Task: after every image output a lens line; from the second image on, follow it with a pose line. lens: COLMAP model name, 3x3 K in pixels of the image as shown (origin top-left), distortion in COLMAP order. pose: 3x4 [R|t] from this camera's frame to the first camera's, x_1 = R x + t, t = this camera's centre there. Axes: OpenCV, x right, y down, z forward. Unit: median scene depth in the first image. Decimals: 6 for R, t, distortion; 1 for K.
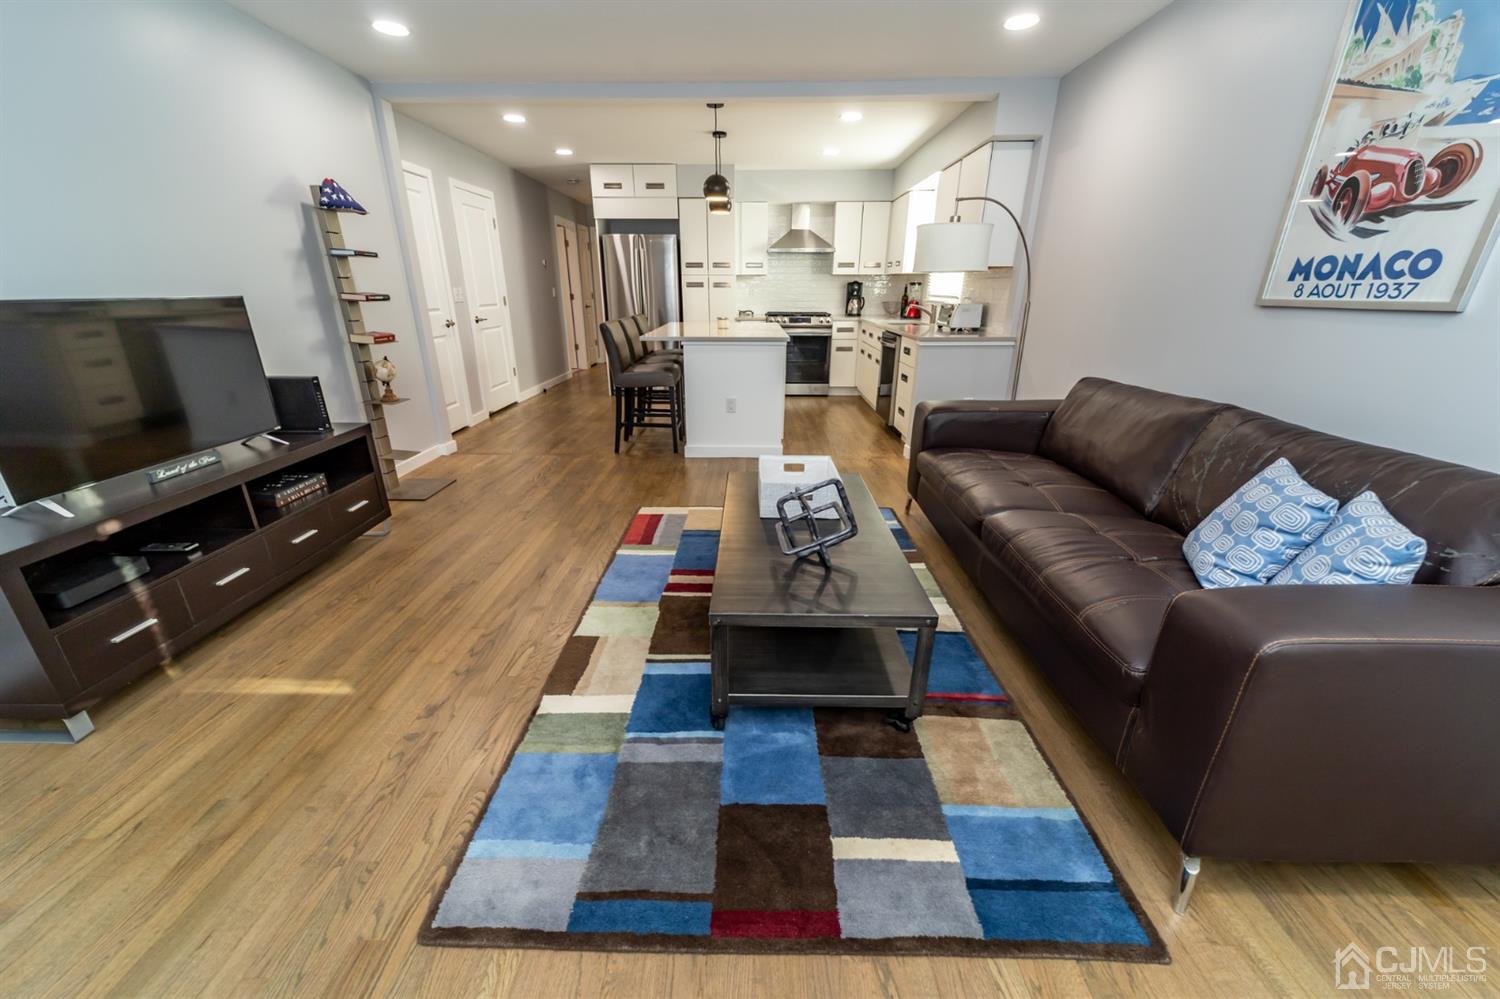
lens RADIAL K [[568.7, 0, 743.9], [0, 568.7, 505.0], [0, 0, 1]] dist [0.002164, 0.001228]
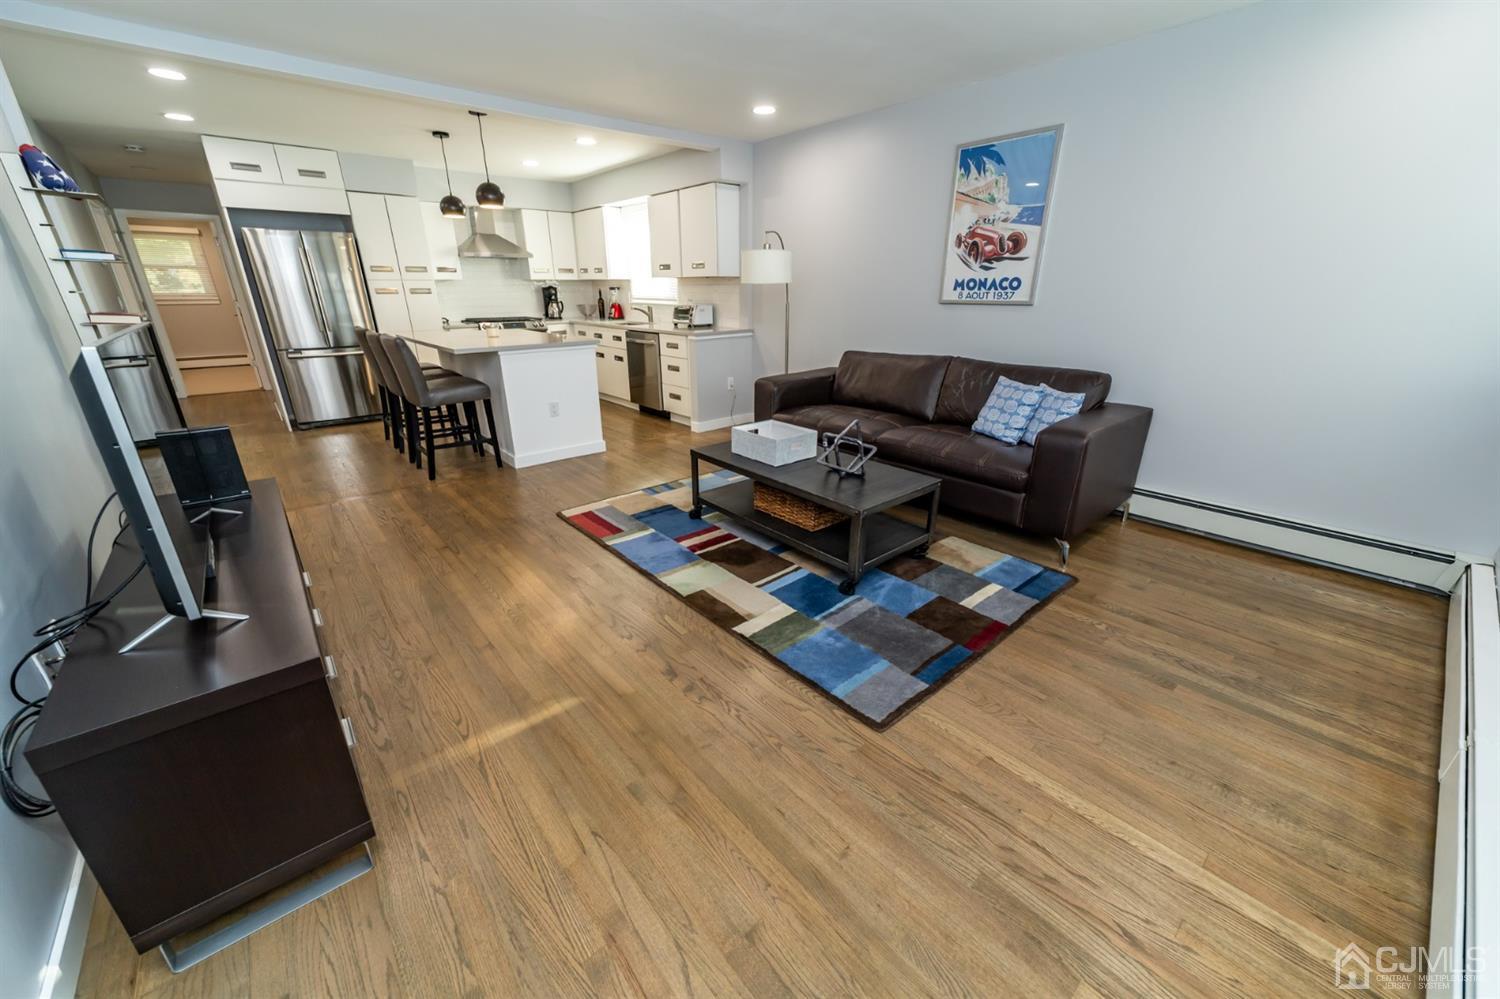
lens RADIAL K [[568.7, 0, 743.9], [0, 568.7, 505.0], [0, 0, 1]] dist [0.002164, 0.001228]
pose [[0.749890, -0.242344, 0.615577, -0.752019], [0.242154, 0.966464, 0.085493, -0.020423], [-0.615651, 0.084955, 0.783426, -0.011337]]
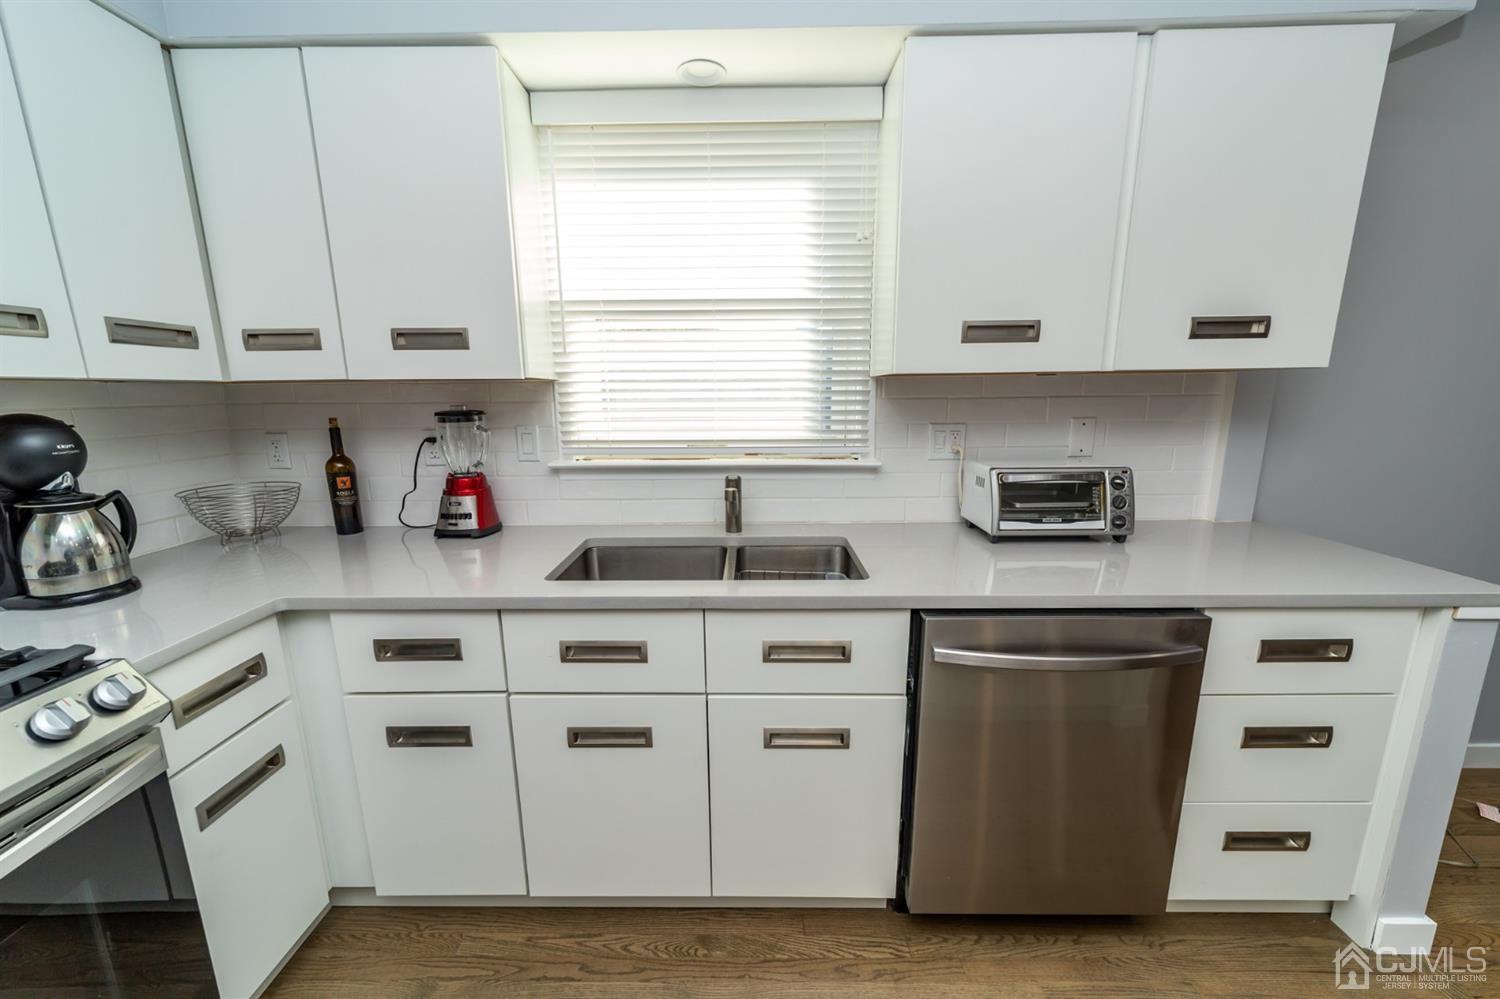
lens RADIAL K [[568.7, 0, 743.9], [0, 568.7, 505.0], [0, 0, 1]] dist [0.002164, 0.001228]
pose [[-0.006172, -0.202938, 0.979172, 0.055935], [0.369709, 0.909347, 0.190796, -0.869158], [-0.929127, 0.363186, 0.069416, 2.150380]]
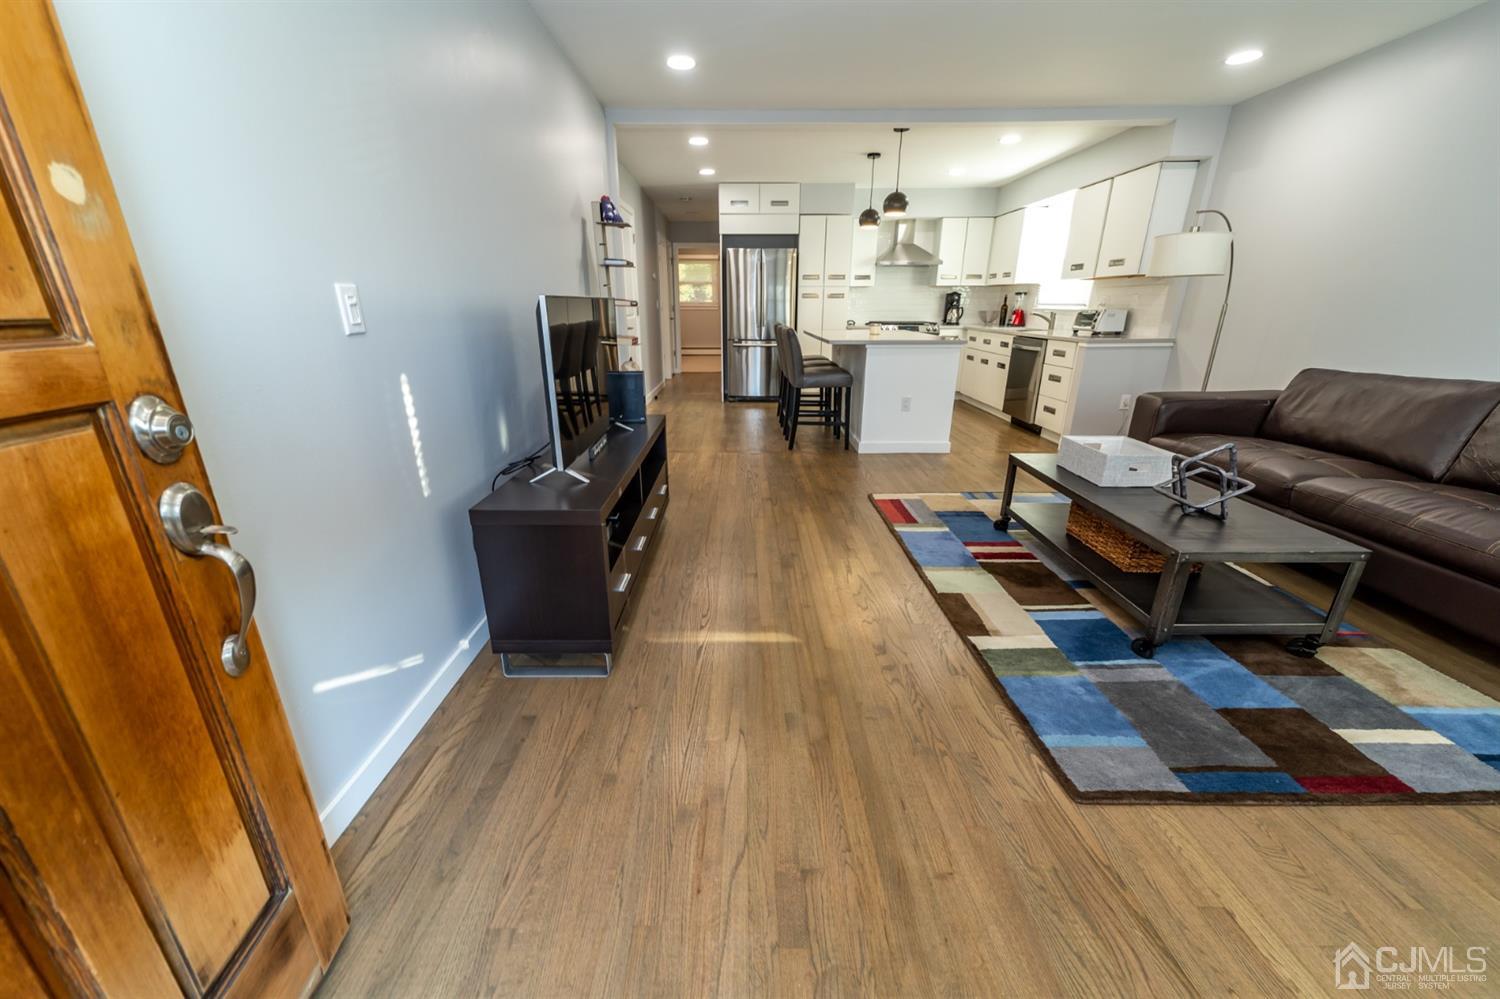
lens RADIAL K [[568.7, 0, 743.9], [0, 568.7, 505.0], [0, 0, 1]] dist [0.002164, 0.001228]
pose [[0.999736, -0.011004, 0.020153, -0.599033], [0.011523, 0.999599, -0.025867, 0.067926], [-0.019860, 0.026093, 0.999462, -0.106089]]
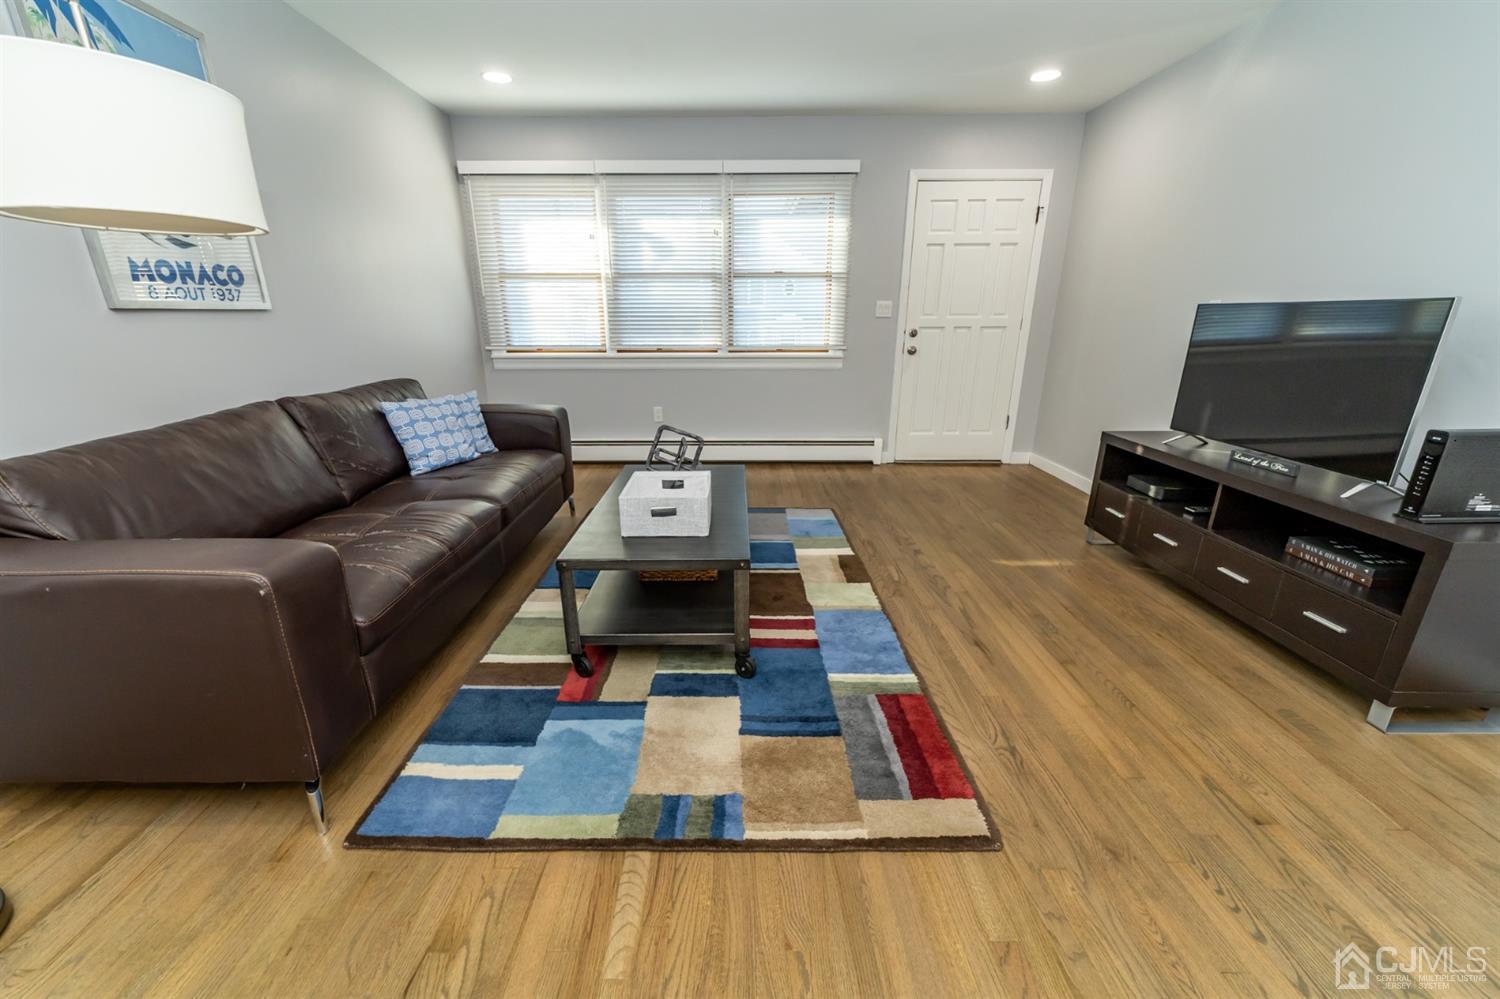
lens RADIAL K [[592.5, 0, 733.1], [0, 592.5, 495.7], [0, 0, 1]] dist [0.024031, 0.000267]
pose [[-0.999956, 0.000868, -0.009301, 0.000724], [-0.005104, 0.783124, 0.621845, -0.583590], [0.007824, 0.621865, -0.783085, 1.576099]]
